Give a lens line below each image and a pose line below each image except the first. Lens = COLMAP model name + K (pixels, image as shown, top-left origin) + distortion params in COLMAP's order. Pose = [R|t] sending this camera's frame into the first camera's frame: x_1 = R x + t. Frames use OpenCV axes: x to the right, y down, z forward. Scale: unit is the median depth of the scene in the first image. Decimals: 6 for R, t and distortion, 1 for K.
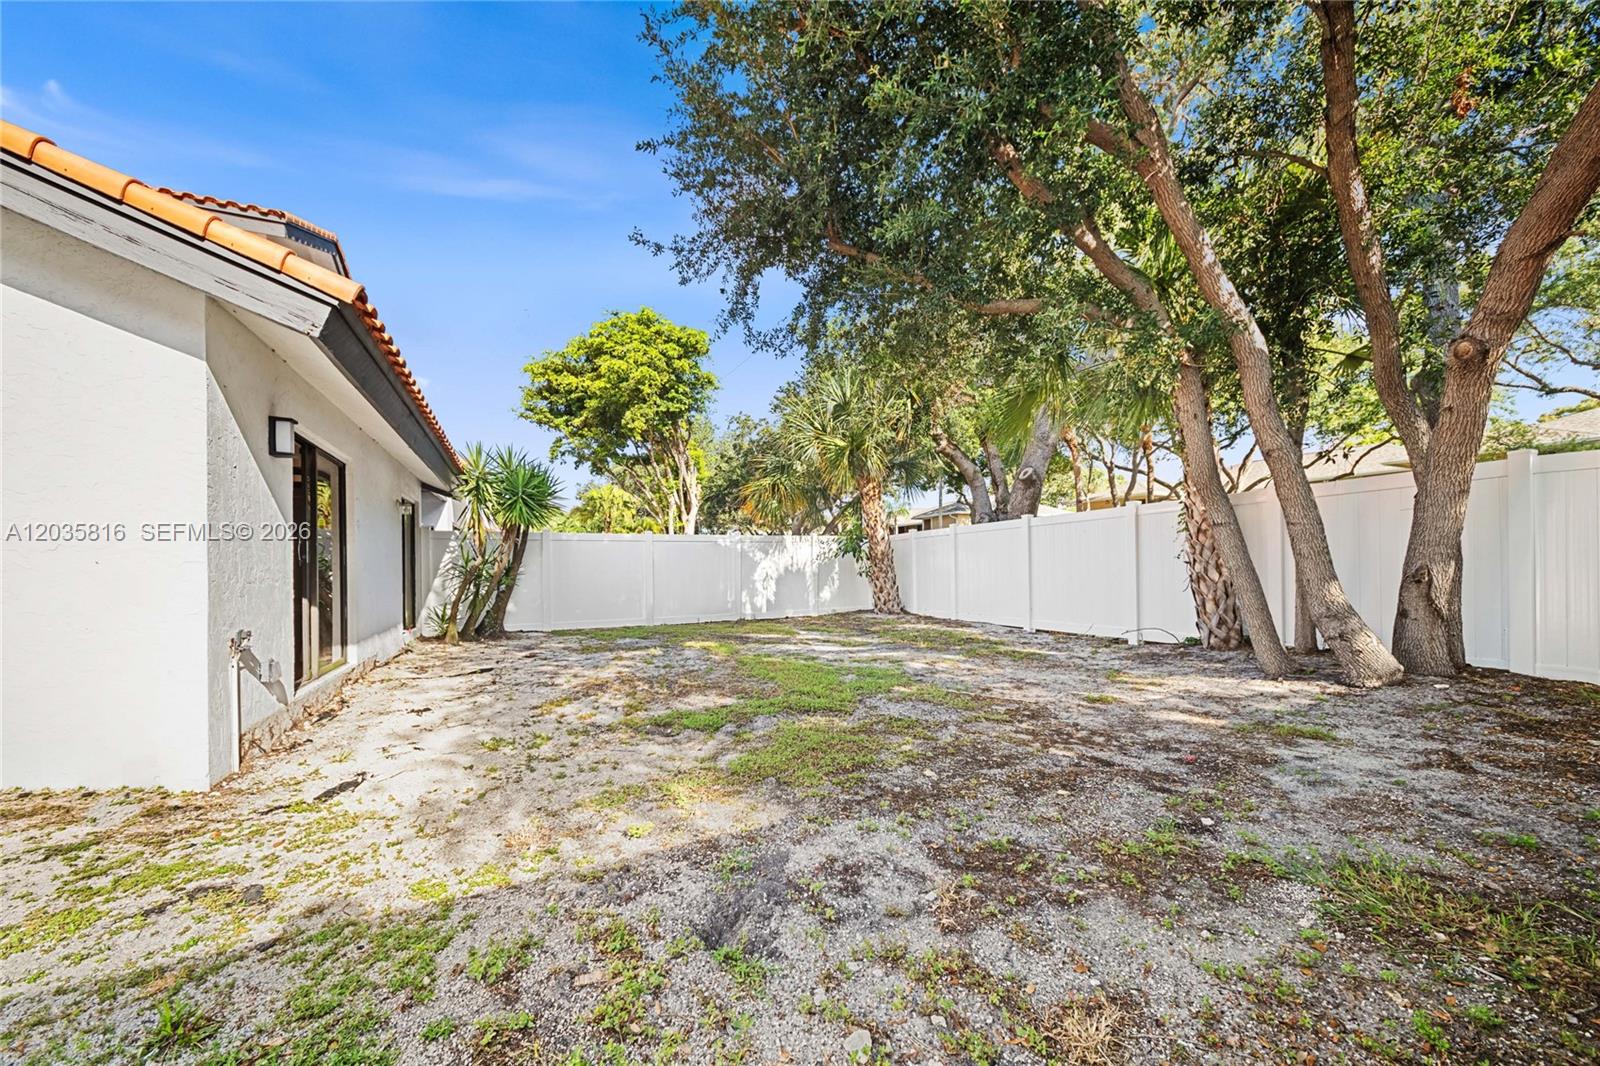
lens RADIAL K [[620.0, 0, 804.8], [0, 620.0, 558.7], [0, 0, 1]] dist [0.043083, -0.027068]
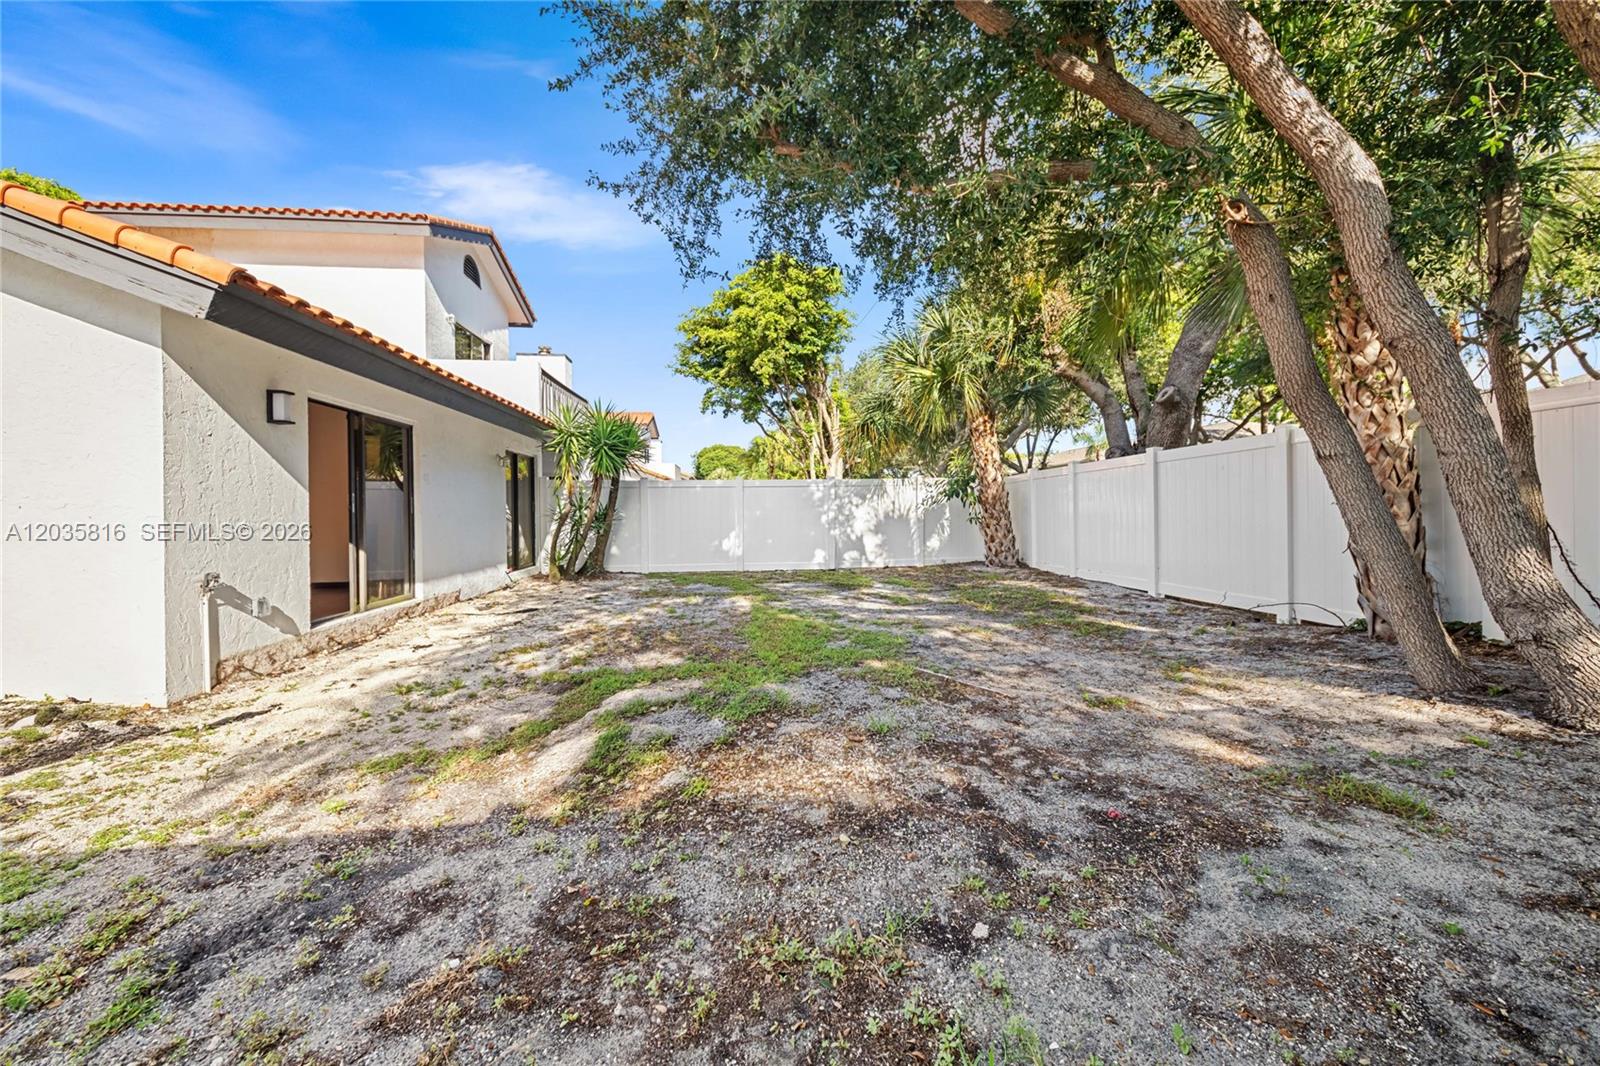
lens RADIAL K [[624.7, 0, 799.9], [0, 624.7, 505.0], [0, 0, 1]] dist [0.029306, -0.013878]
pose [[0.938215, -0.002471, -0.346044, 0.196735], [0.005255, 0.999961, 0.007108, -0.005945], [0.346013, -0.008487, 0.938191, 0.096072]]
